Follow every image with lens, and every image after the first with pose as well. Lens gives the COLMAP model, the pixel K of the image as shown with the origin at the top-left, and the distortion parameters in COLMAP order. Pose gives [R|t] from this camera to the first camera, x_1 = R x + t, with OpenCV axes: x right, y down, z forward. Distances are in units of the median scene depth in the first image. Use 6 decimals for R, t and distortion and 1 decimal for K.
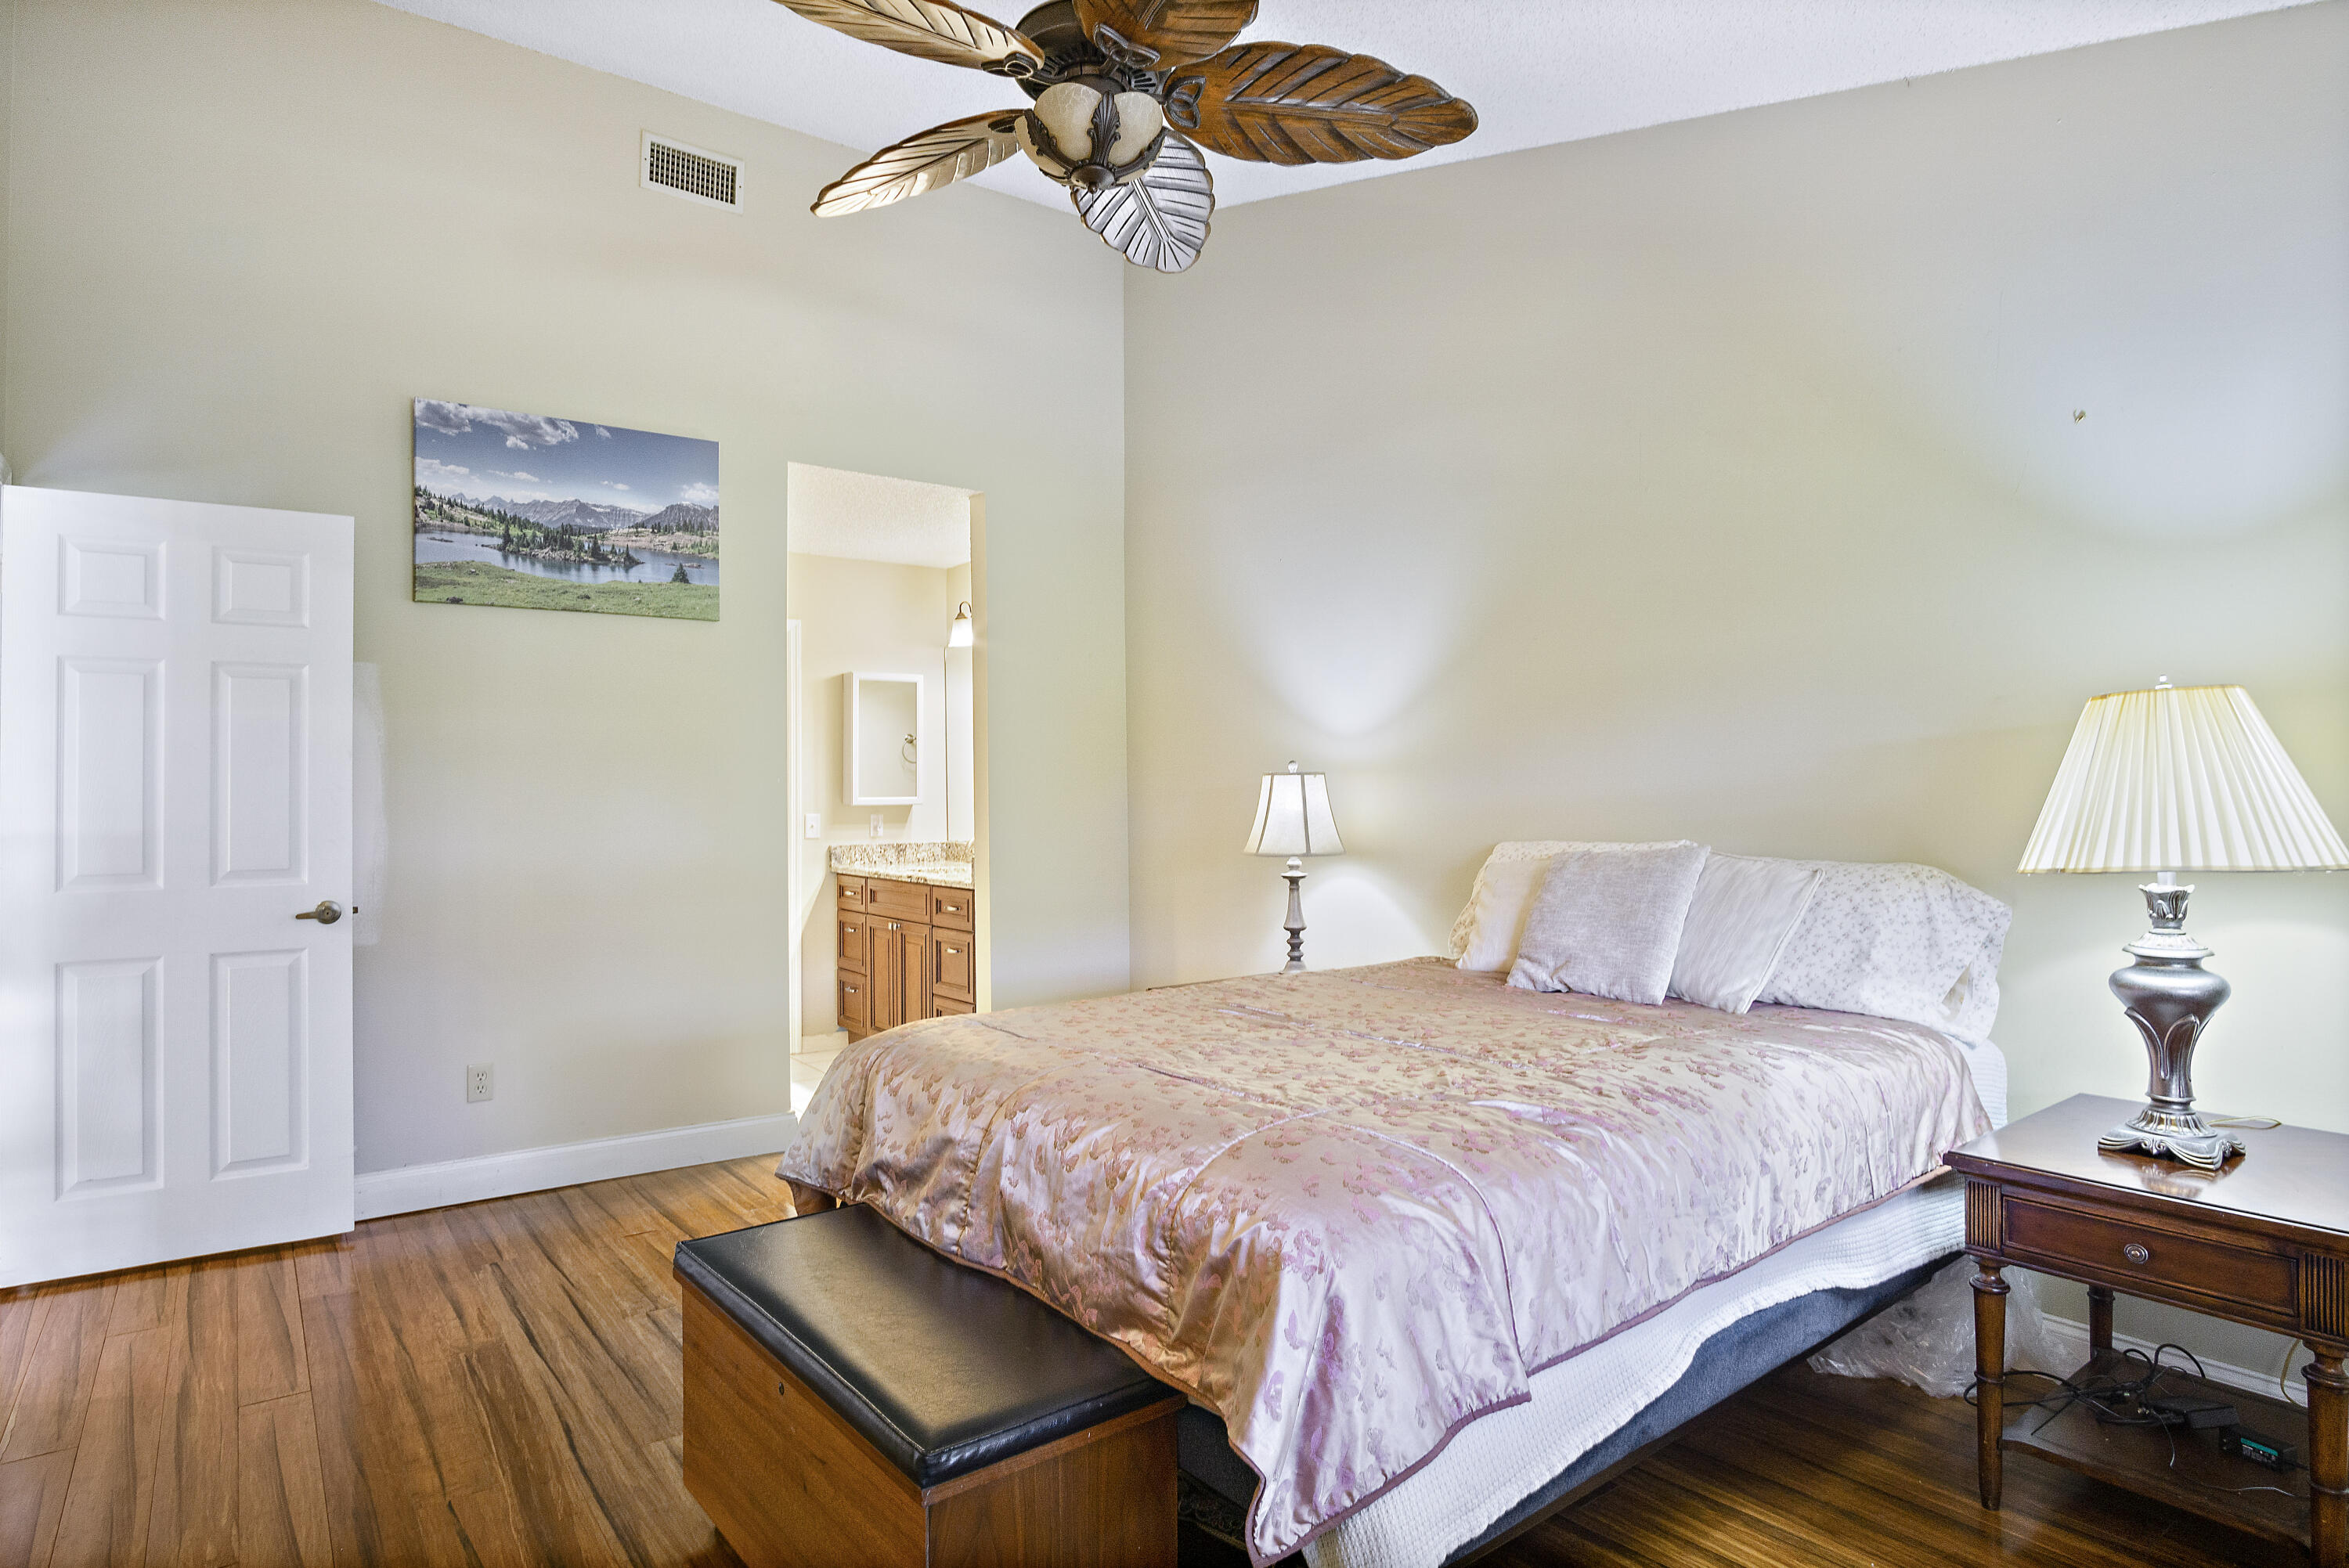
lens RADIAL K [[1287.6, 0, 1158.2], [0, 1287.6, 788.5], [0, 0, 1]] dist [-0.030716, 0.004163]
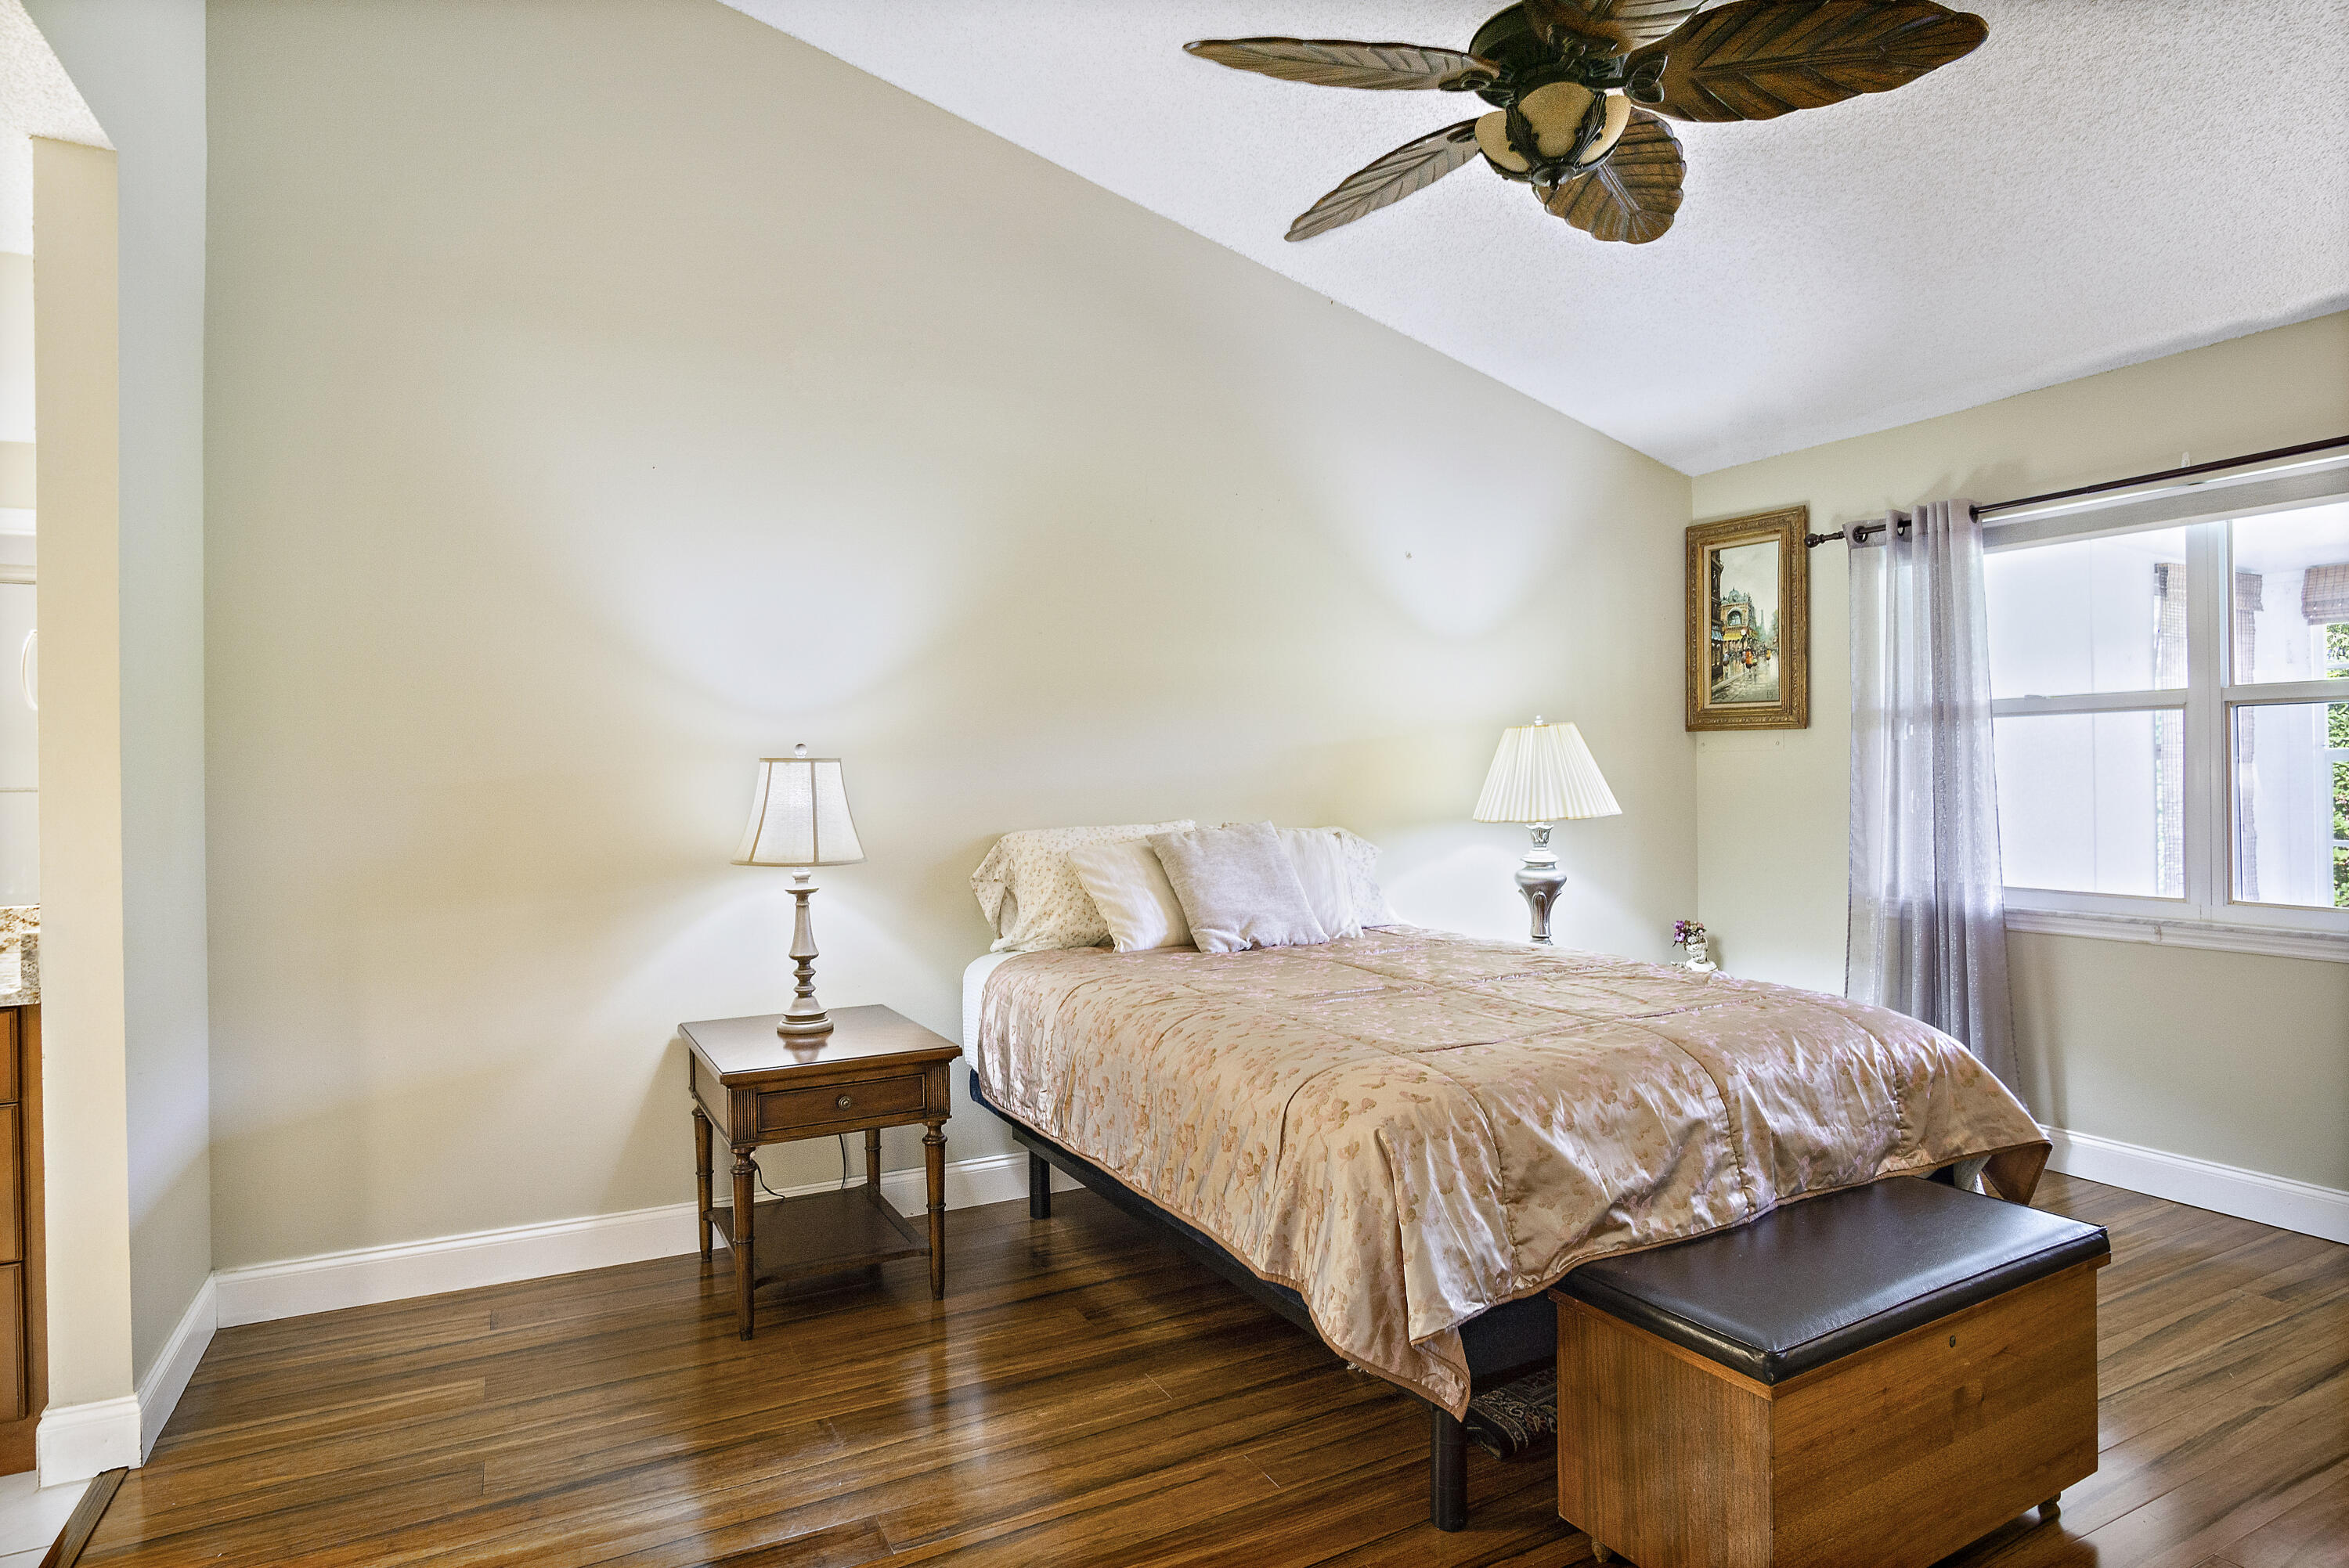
lens RADIAL K [[1287.6, 0, 1158.2], [0, 1287.6, 788.5], [0, 0, 1]] dist [-0.030716, 0.004163]
pose [[0.154700, -0.012003, 0.987889, -0.903230], [0.005432, 0.999921, 0.011298, -0.003042], [-0.987947, 0.003619, 0.154753, 0.934106]]
